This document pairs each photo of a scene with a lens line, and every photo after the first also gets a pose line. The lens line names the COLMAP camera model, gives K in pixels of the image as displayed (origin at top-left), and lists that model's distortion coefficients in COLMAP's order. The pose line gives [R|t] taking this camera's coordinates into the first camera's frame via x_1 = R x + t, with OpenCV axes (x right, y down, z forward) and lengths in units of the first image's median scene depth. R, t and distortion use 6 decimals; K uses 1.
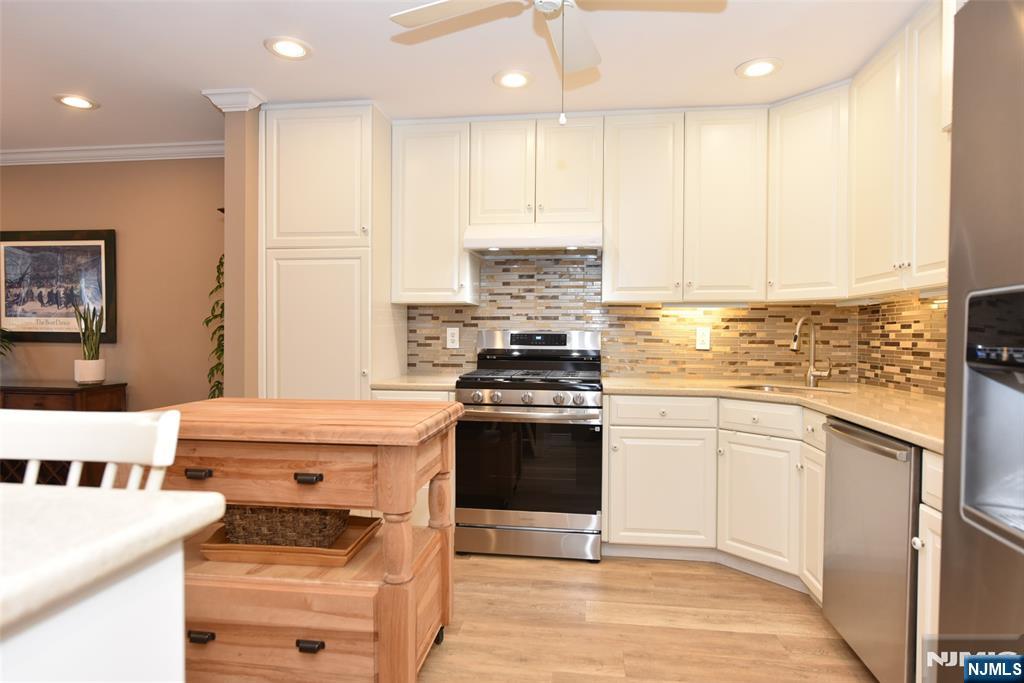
lens RADIAL K [[584.7, 0, 512.0], [0, 584.7, 341.5], [0, 0, 1]] dist [-0.006072, -0.001625]
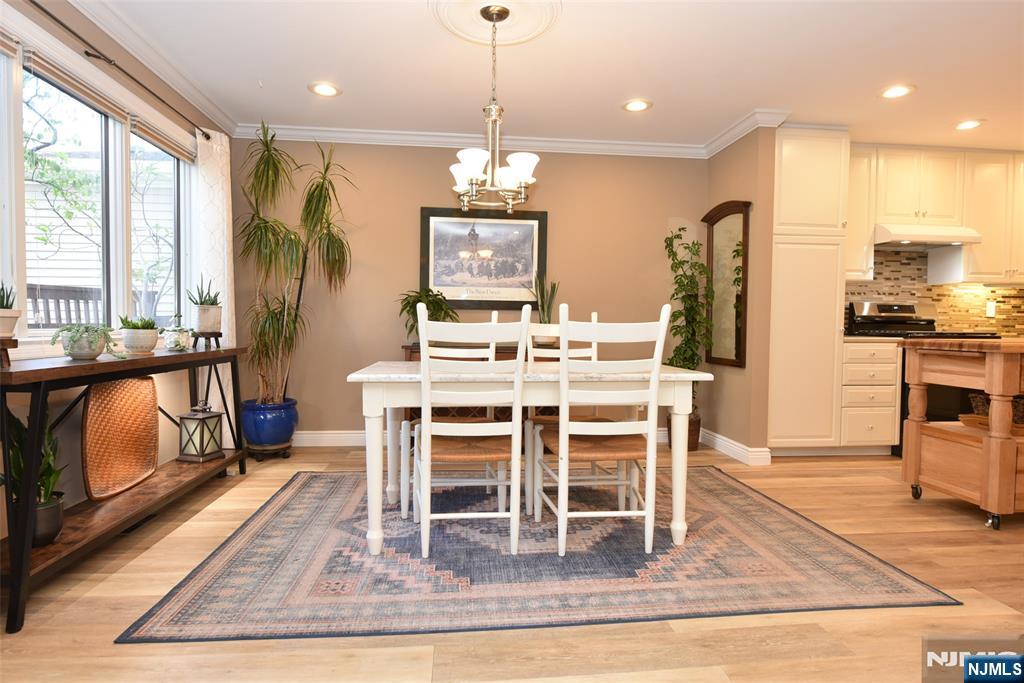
lens RADIAL K [[541.9, 0, 512.0], [0, 541.9, 341.5], [0, 0, 1]] dist [-0.002277, -0.001793]
pose [[0.971794, -0.003293, 0.235809, -1.114075], [-0.001130, 0.999826, 0.018616, 0.049490], [-0.235829, -0.018358, 0.971621, -0.033132]]
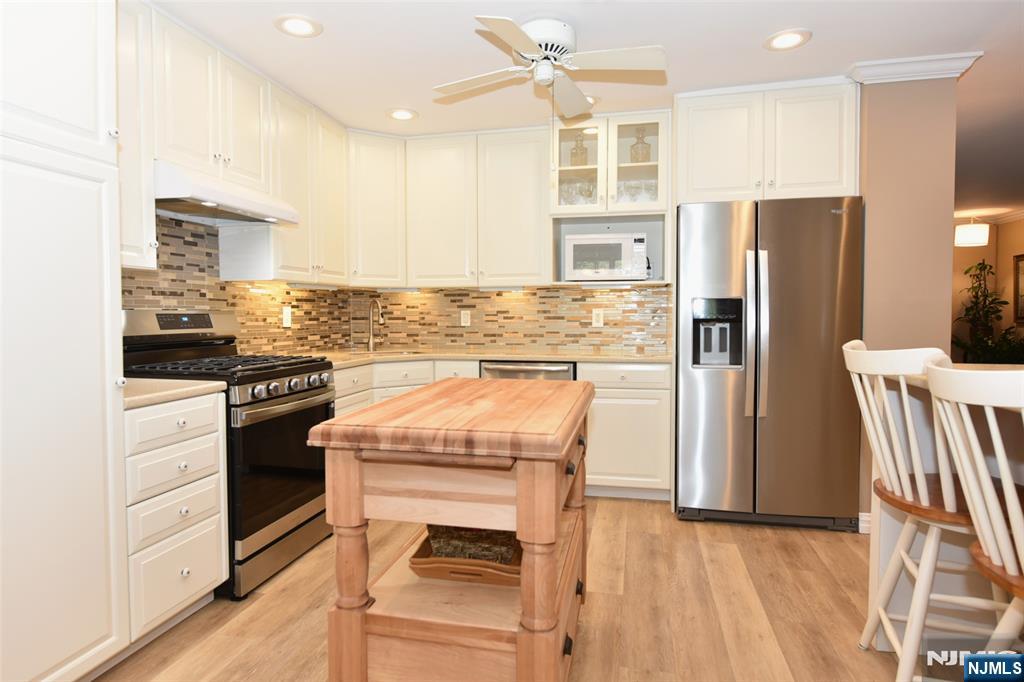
lens RADIAL K [[590.4, 0, 501.0], [0, 590.4, 333.3], [0, 0, 1]] dist [-0.003800, -0.000136]
pose [[0.089786, -0.041592, 0.995092, -0.692923], [0.016401, 0.999054, 0.040278, -0.011952], [-0.995826, 0.012704, 0.090383, 0.489976]]
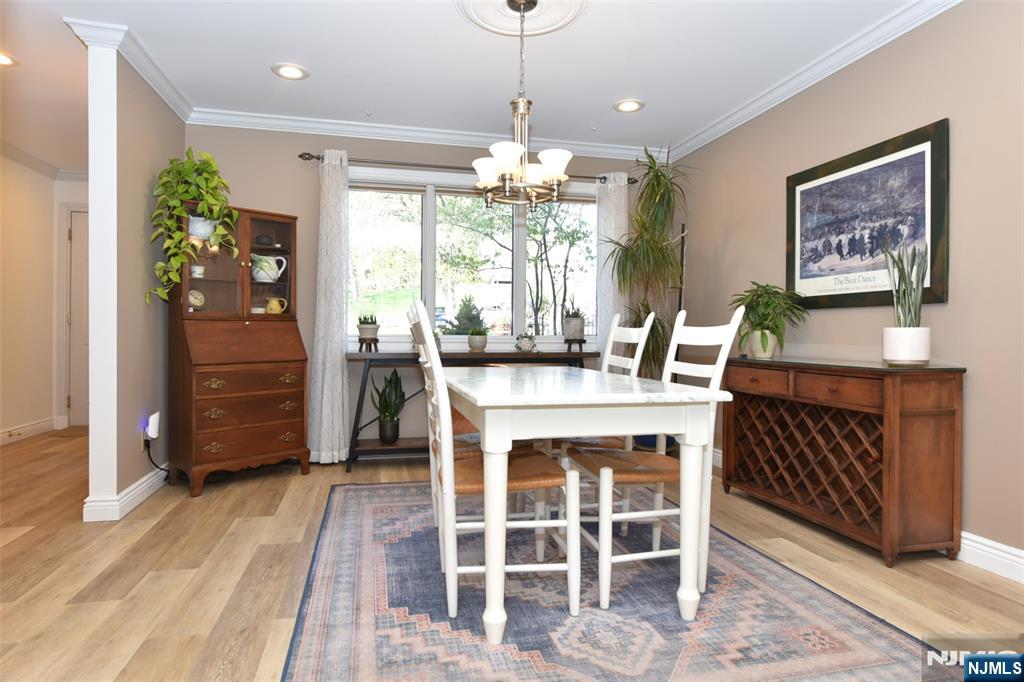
lens RADIAL K [[584.7, 0, 512.0], [0, 584.7, 341.0], [0, 0, 1]] dist [-0.006072, -0.001625]
pose [[0.365232, 0.006755, -0.930892, -0.305994], [-0.016096, 0.999870, 0.000941, 0.055955], [0.930777, 0.014640, 0.365294, 0.387317]]
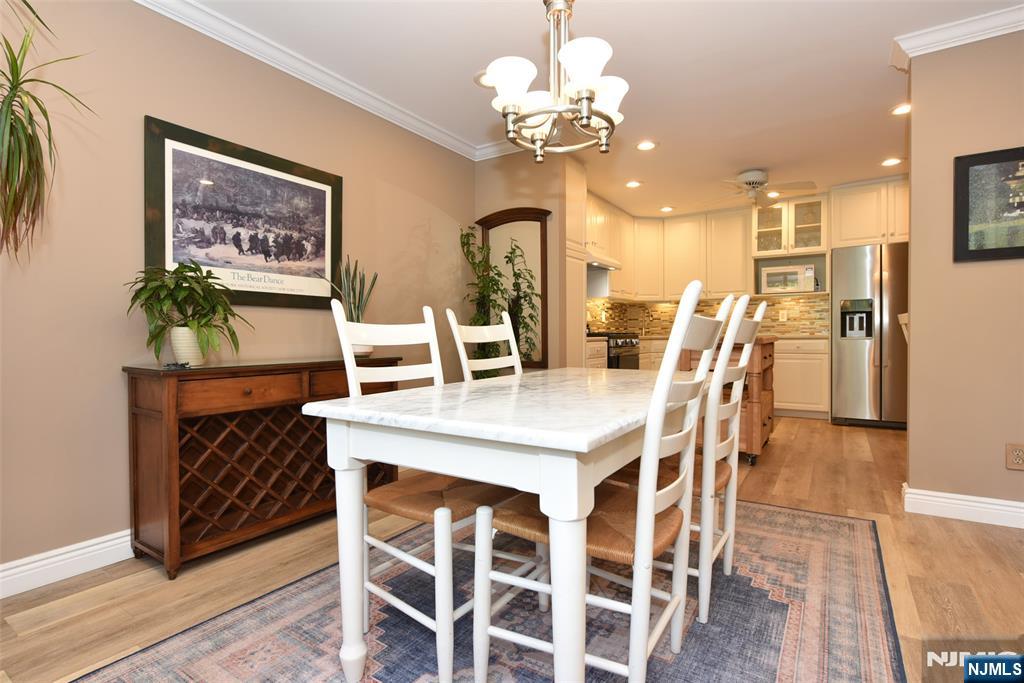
lens RADIAL K [[496.4, 0, 512.0], [0, 496.4, 341.5], [0, 0, 1]] dist [-0.005681, -0.000758]
pose [[0.426621, -0.022488, 0.904151, -1.375966], [0.021398, 0.999662, 0.014767, 0.048497], [-0.904177, 0.013047, 0.426958, 0.515948]]
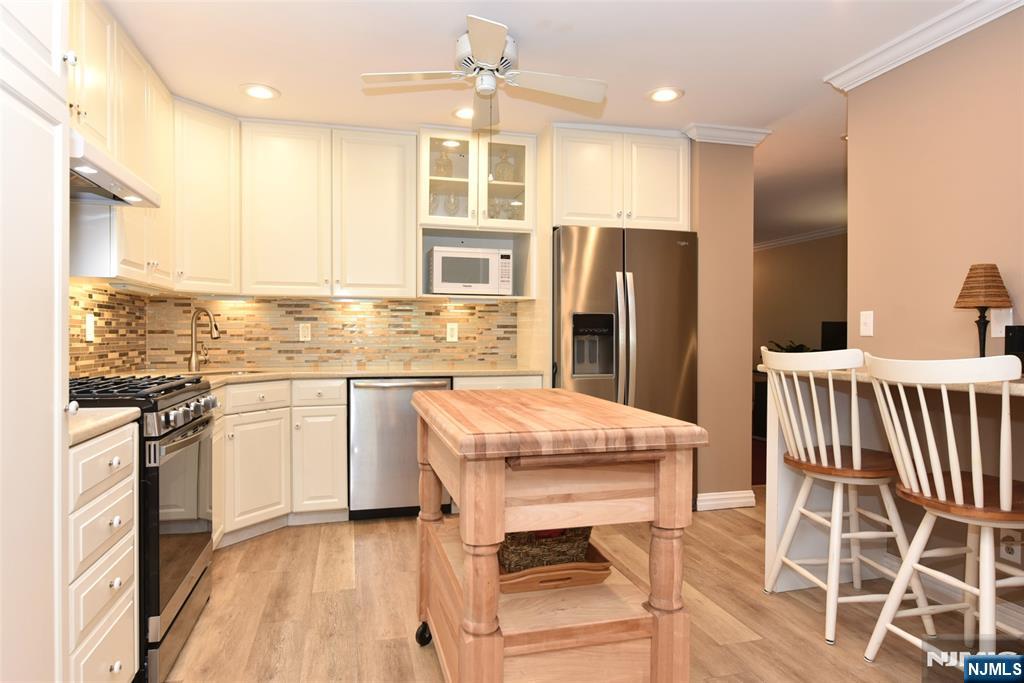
lens RADIAL K [[615.7, 0, 512.0], [0, 615.7, 341.5], [0, 0, 1]] dist [0.002772, -0.000197]
pose [[-0.386642, -0.020005, 0.922013, -0.669133], [0.005759, 0.999693, 0.024106, -0.003093], [-0.922212, 0.014630, -0.386408, 0.759040]]
